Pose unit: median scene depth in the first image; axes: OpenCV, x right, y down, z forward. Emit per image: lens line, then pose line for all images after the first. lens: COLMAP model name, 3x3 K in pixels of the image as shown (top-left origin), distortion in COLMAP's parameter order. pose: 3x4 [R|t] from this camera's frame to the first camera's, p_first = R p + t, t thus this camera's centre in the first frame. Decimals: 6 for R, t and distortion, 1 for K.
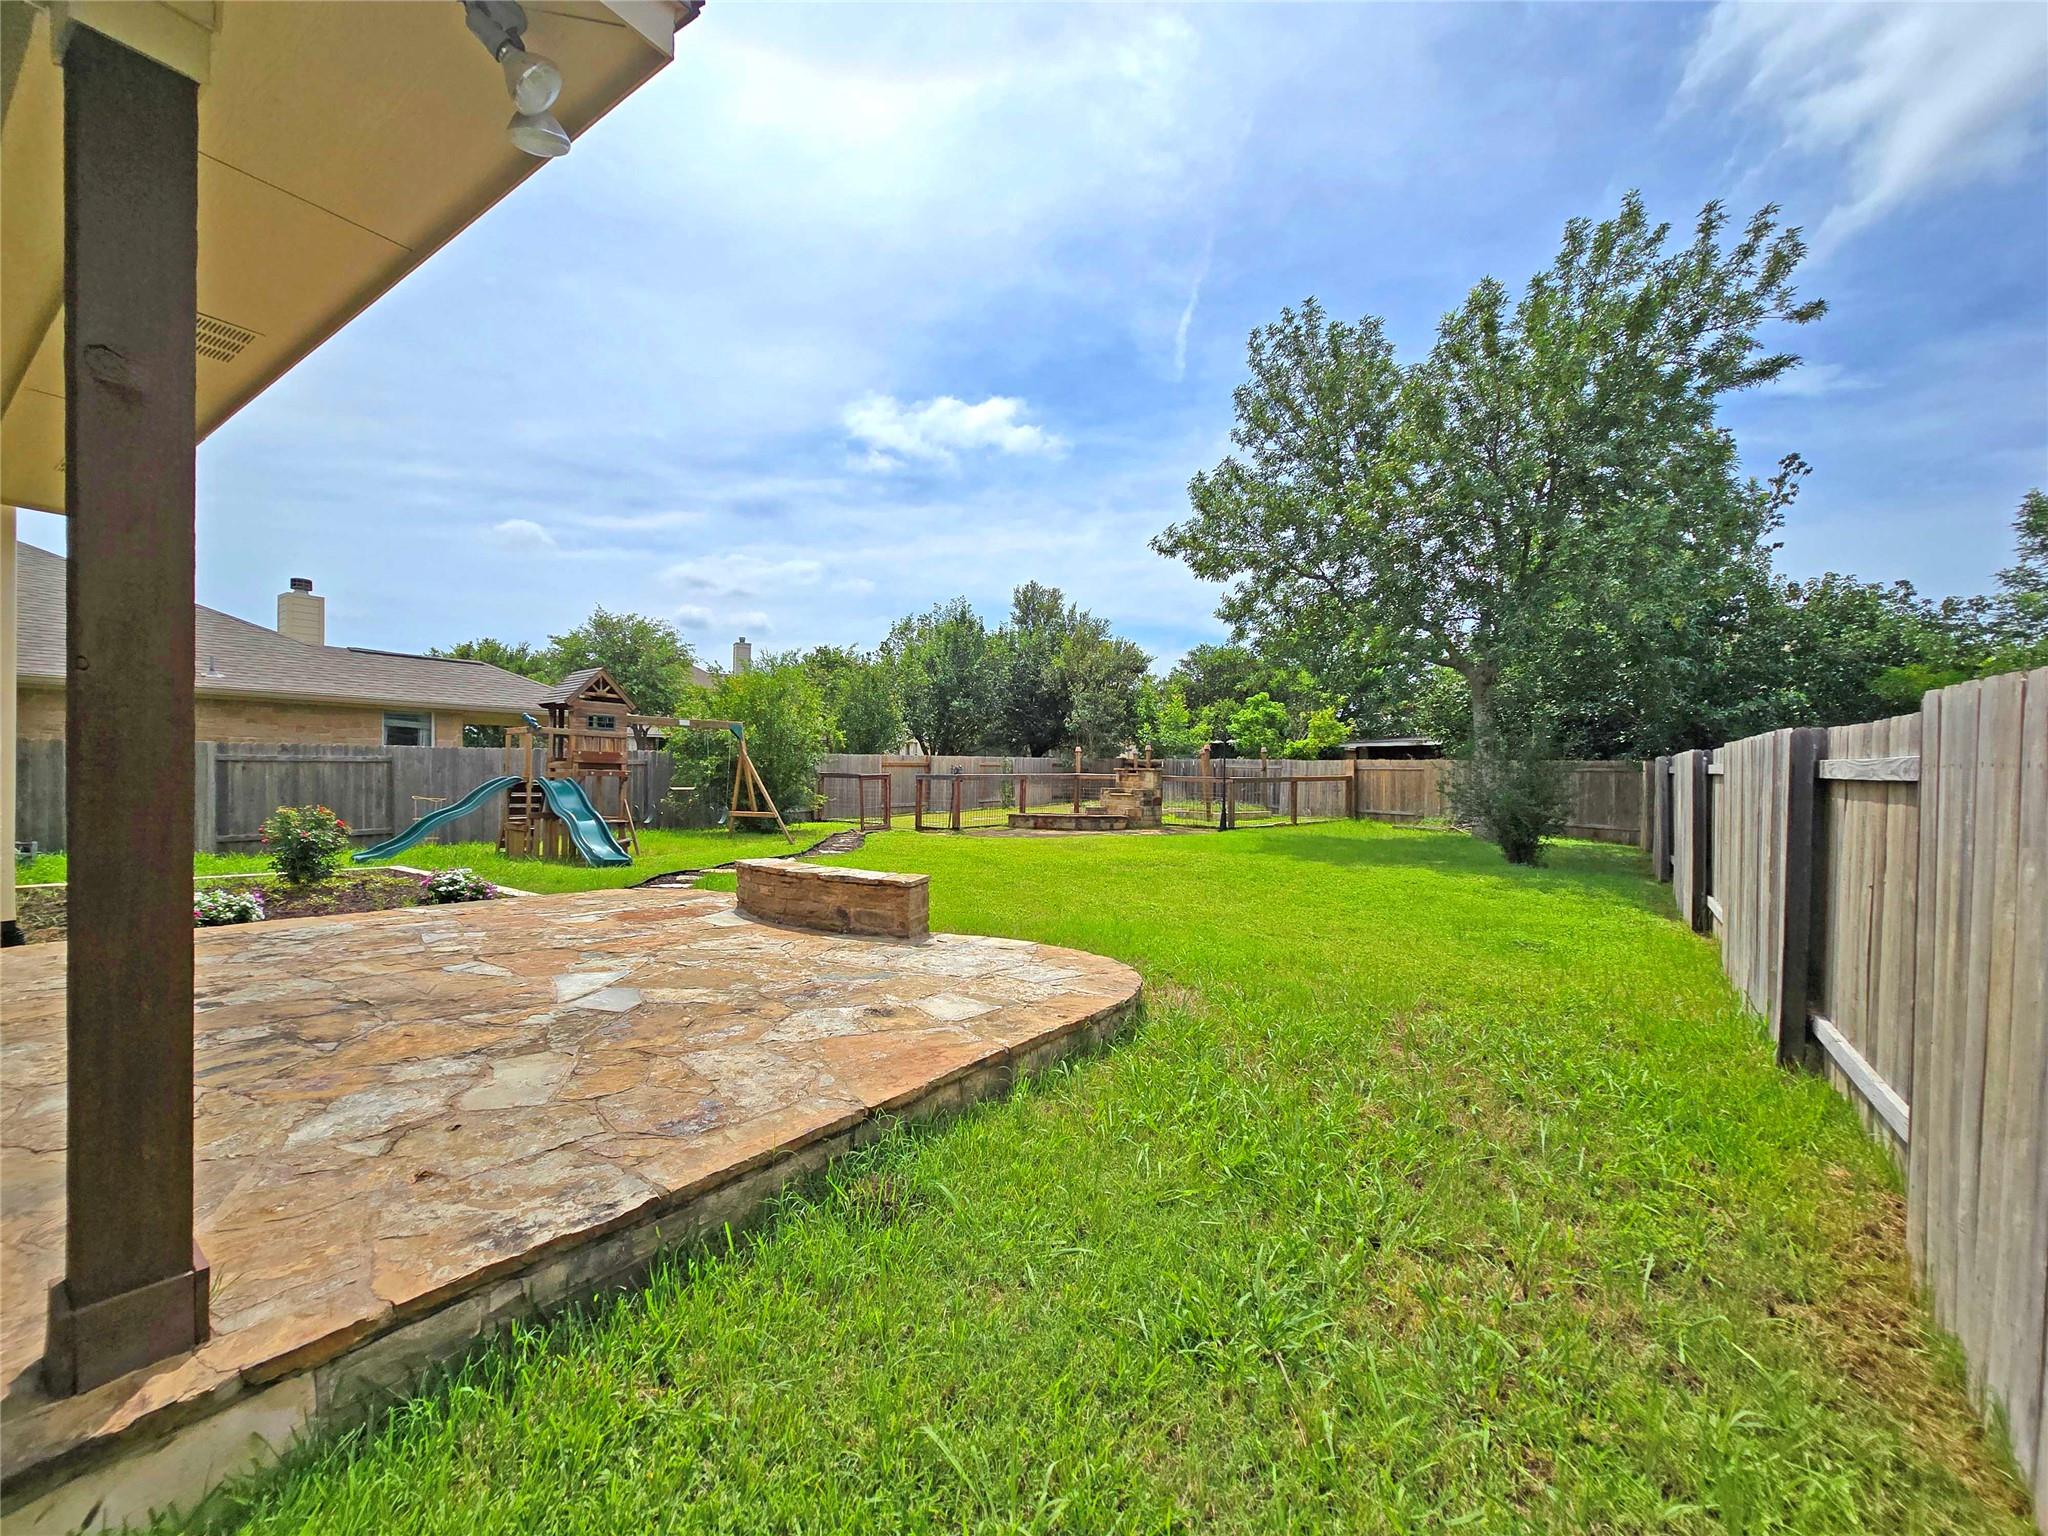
lens RADIAL K [[845.9, 0, 1024.0], [0, 845.9, 777.7], [0, 0, 1]] dist [0.000595, 0.000100]
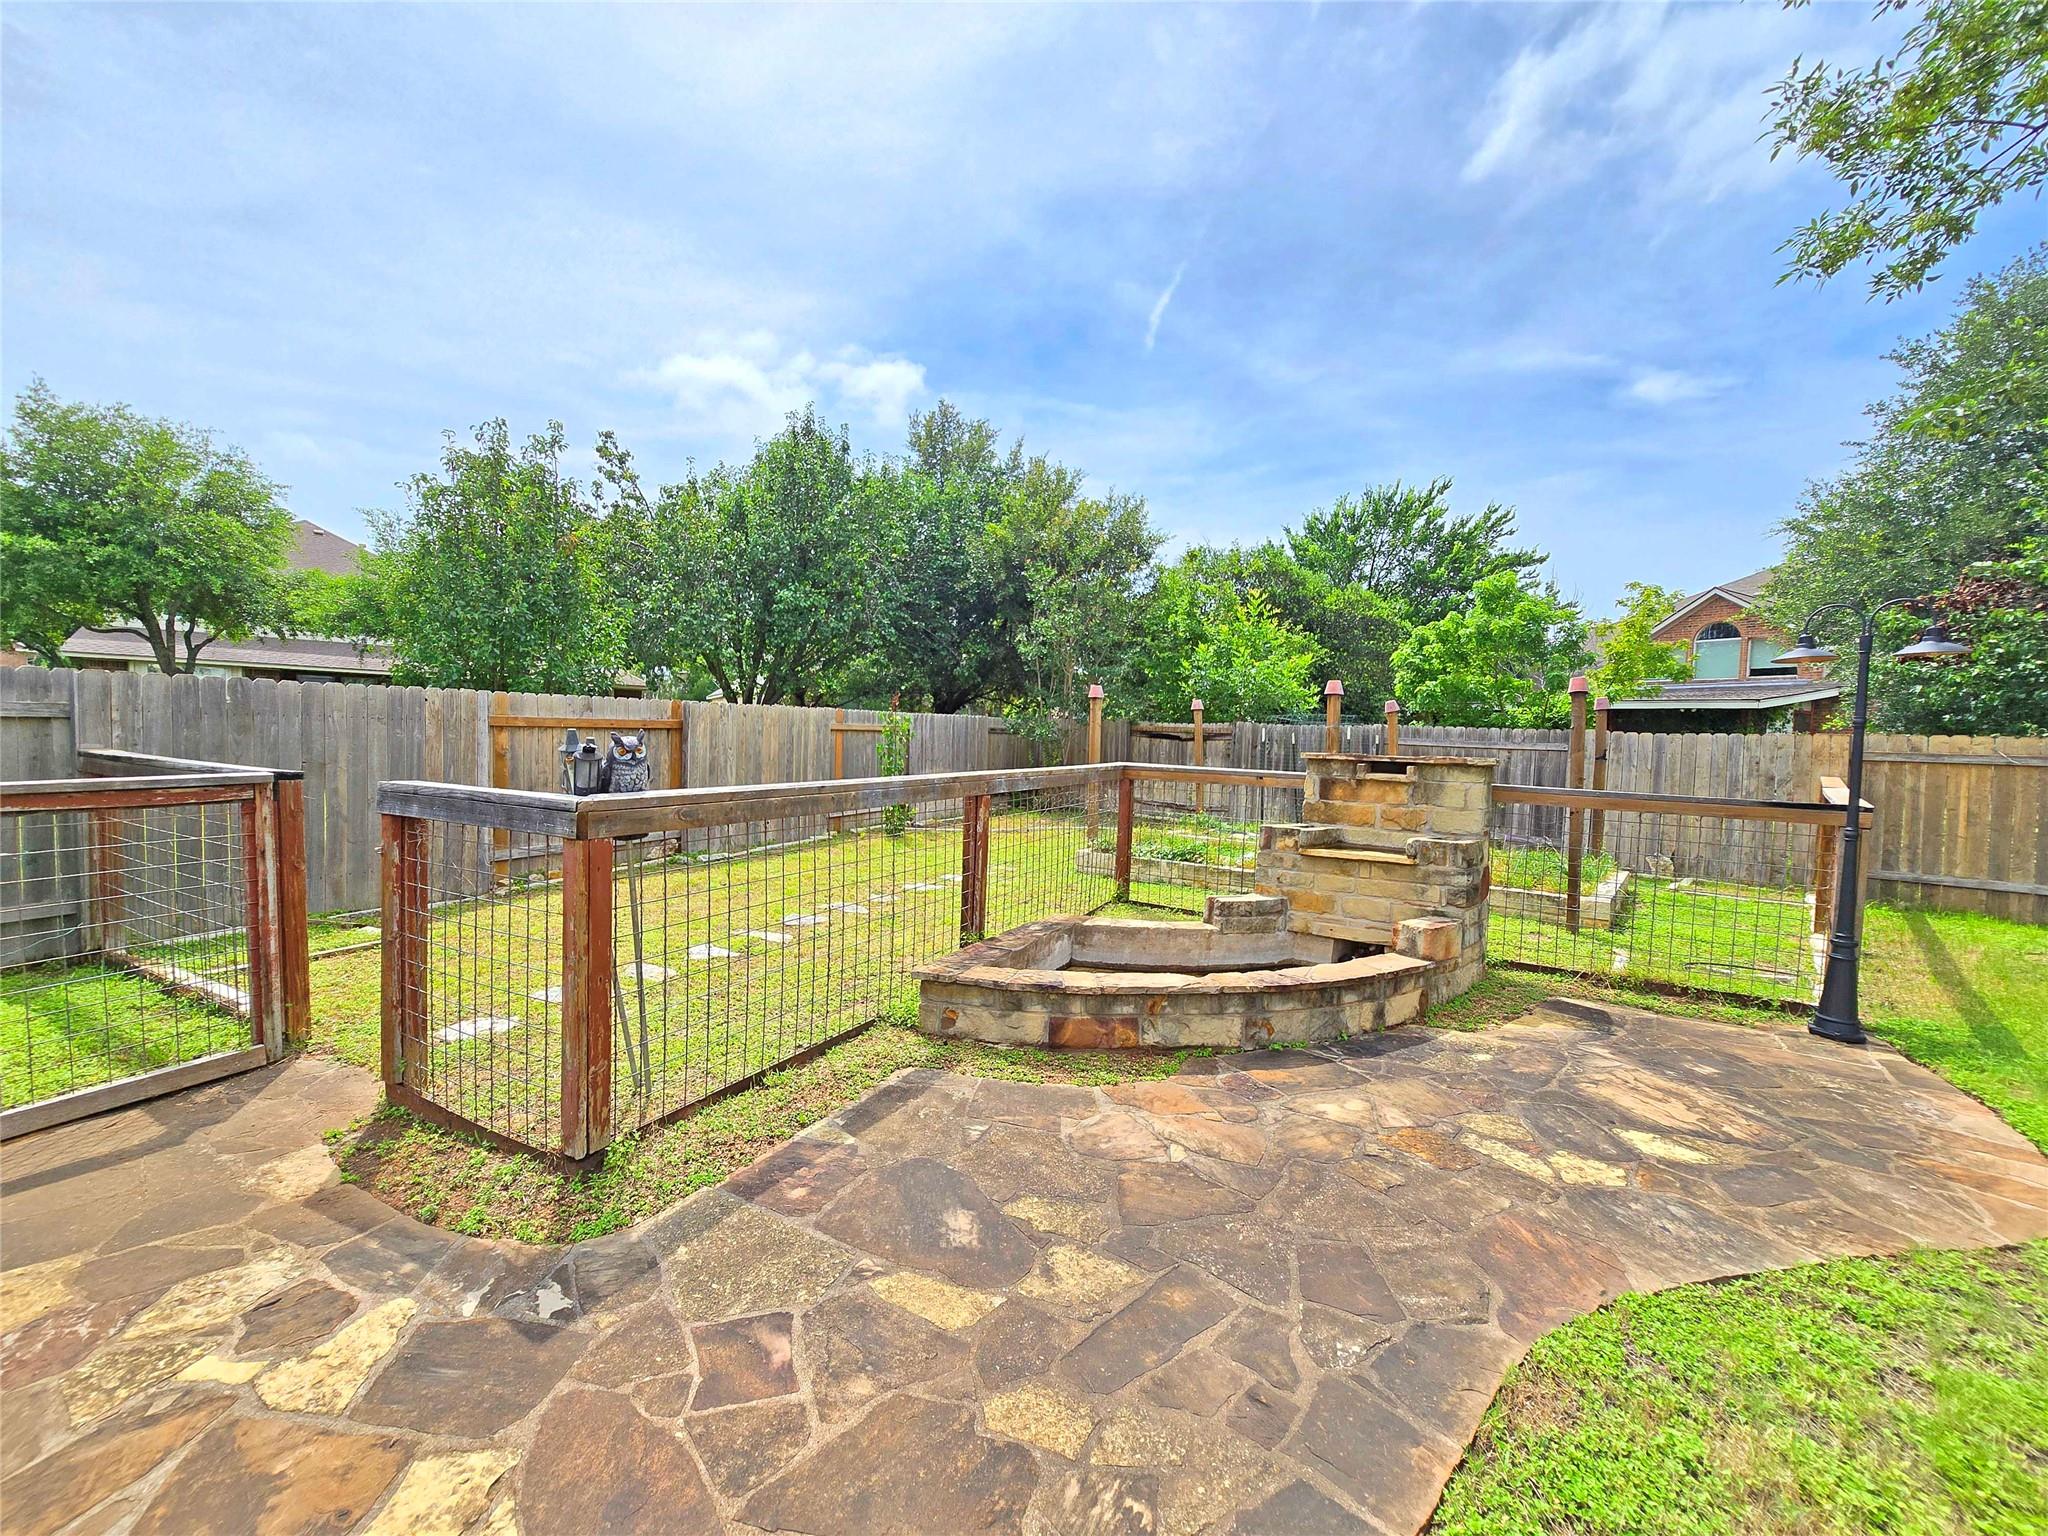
lens RADIAL K [[845.9, 0, 1026.7], [0, 845.9, 767.4], [0, 0, 1]] dist [0.000595, 0.000100]
pose [[0.990100, 0.008766, 0.140091, -0.013099], [-0.013836, 0.999283, 0.035256, -0.009851], [-0.139681, -0.036846, 0.989511, 0.478197]]
